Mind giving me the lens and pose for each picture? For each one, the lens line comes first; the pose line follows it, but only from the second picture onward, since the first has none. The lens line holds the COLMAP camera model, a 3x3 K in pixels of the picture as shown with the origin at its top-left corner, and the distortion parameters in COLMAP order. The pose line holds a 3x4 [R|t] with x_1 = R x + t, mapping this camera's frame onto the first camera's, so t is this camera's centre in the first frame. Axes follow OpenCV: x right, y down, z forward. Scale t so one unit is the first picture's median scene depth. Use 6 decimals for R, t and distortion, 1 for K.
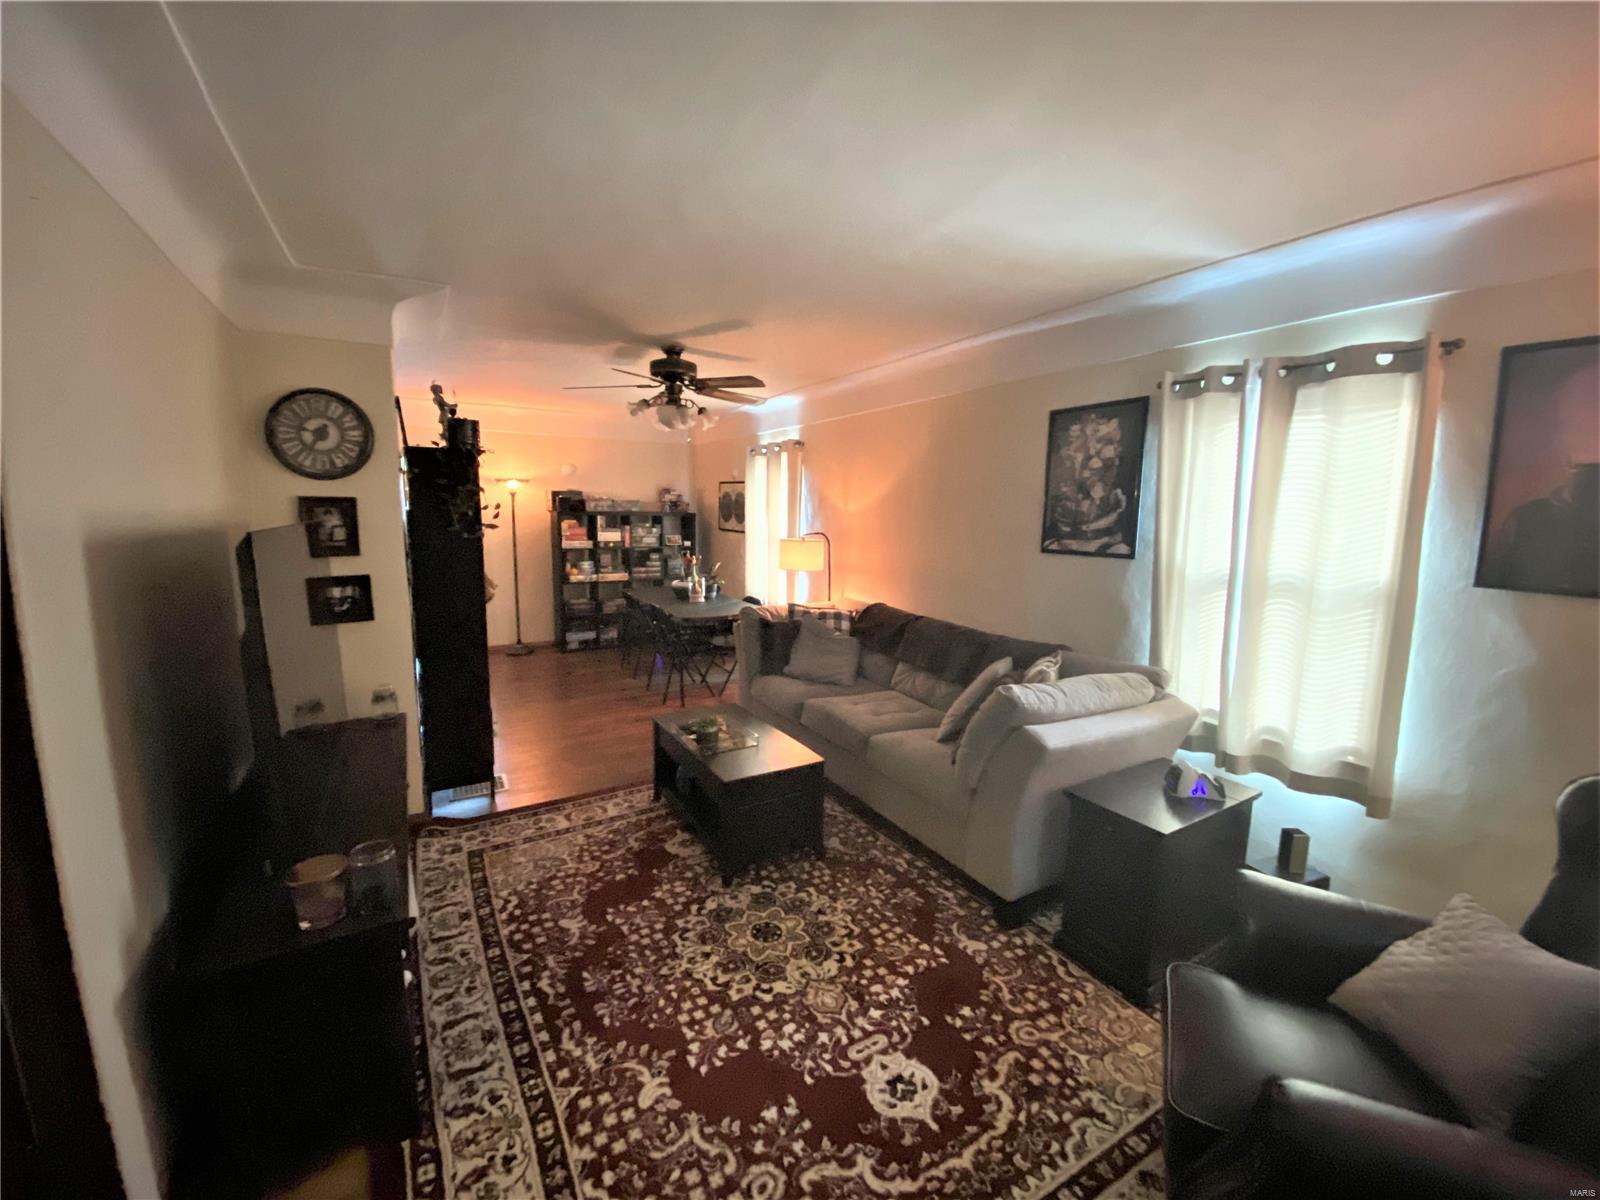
lens RADIAL K [[647.2, 0, 806.5], [0, 647.2, 585.4], [0, 0, 1]] dist [-0.013542, -0.000177]
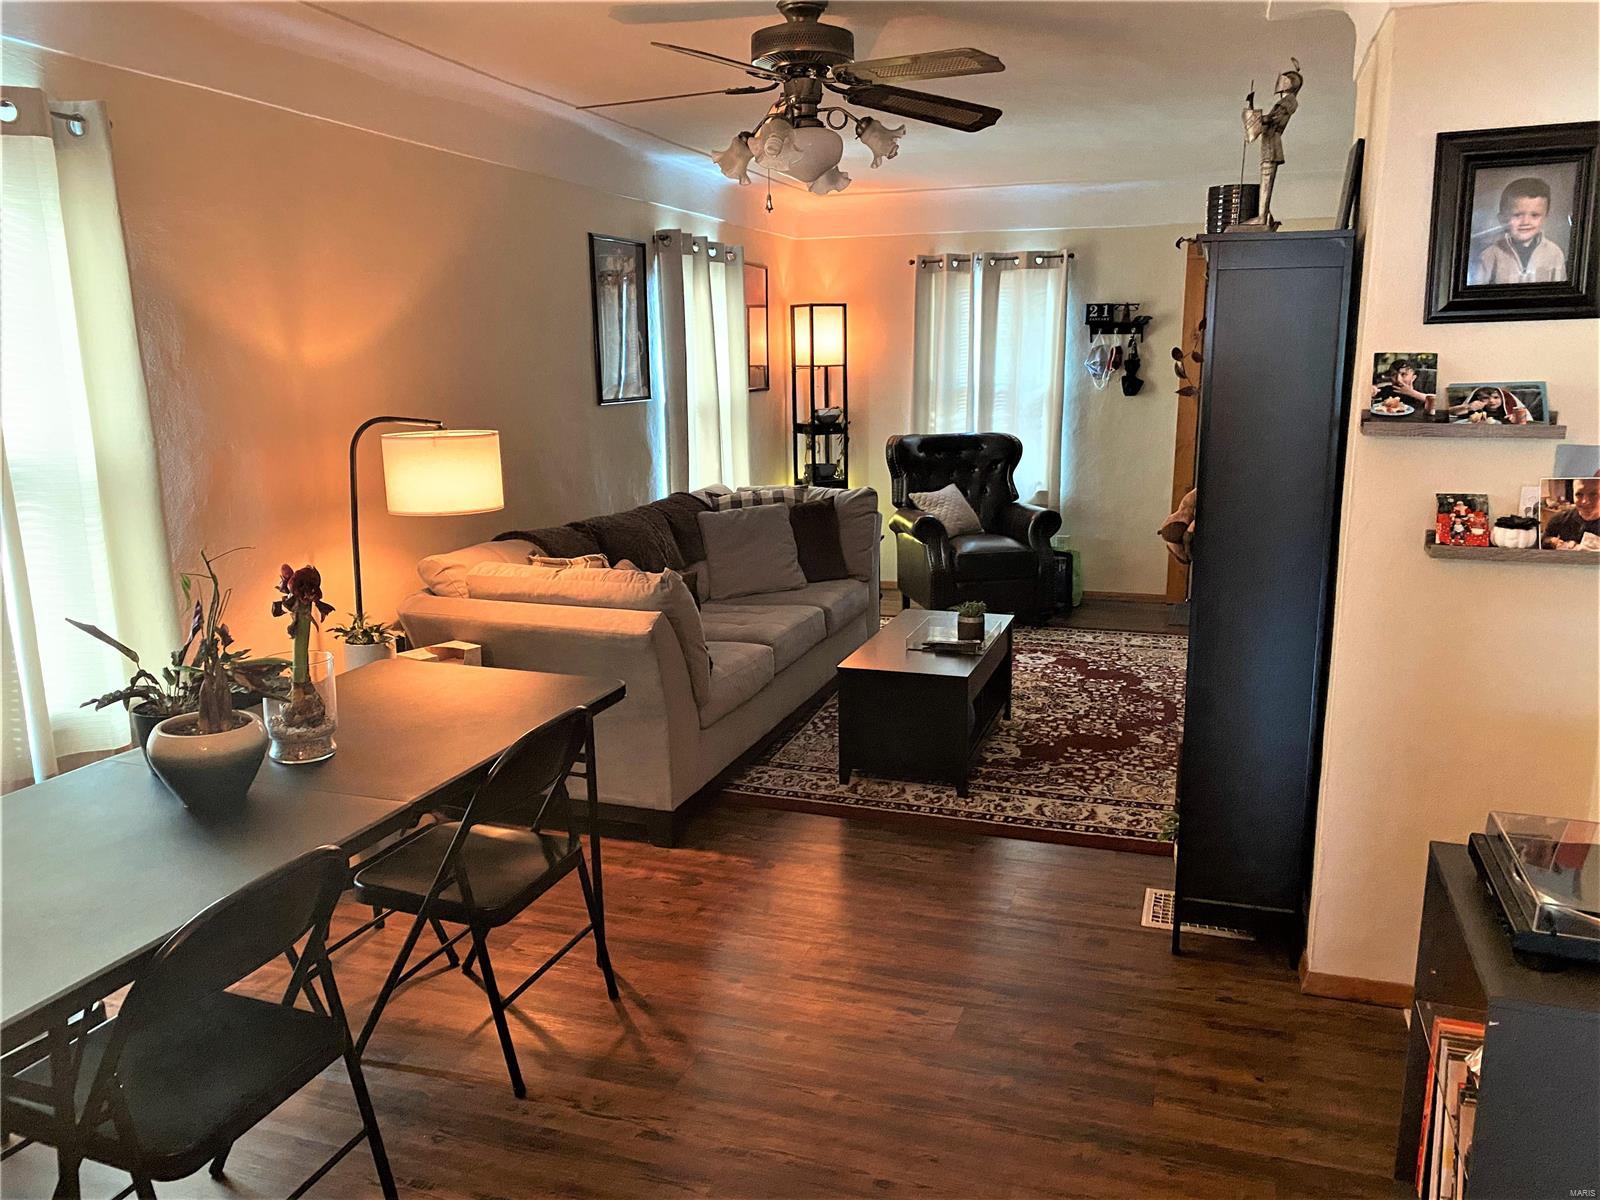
lens RADIAL K [[1220.9, 0, 801.2], [0, 1220.9, 604.7], [0, 0, 1]] dist [0.008924, 0.000345]
pose [[-0.649032, -0.156676, 0.744453, -1.659459], [0.108896, 0.949353, 0.294737, -0.397149], [-0.752927, 0.272362, -0.599099, 2.945281]]
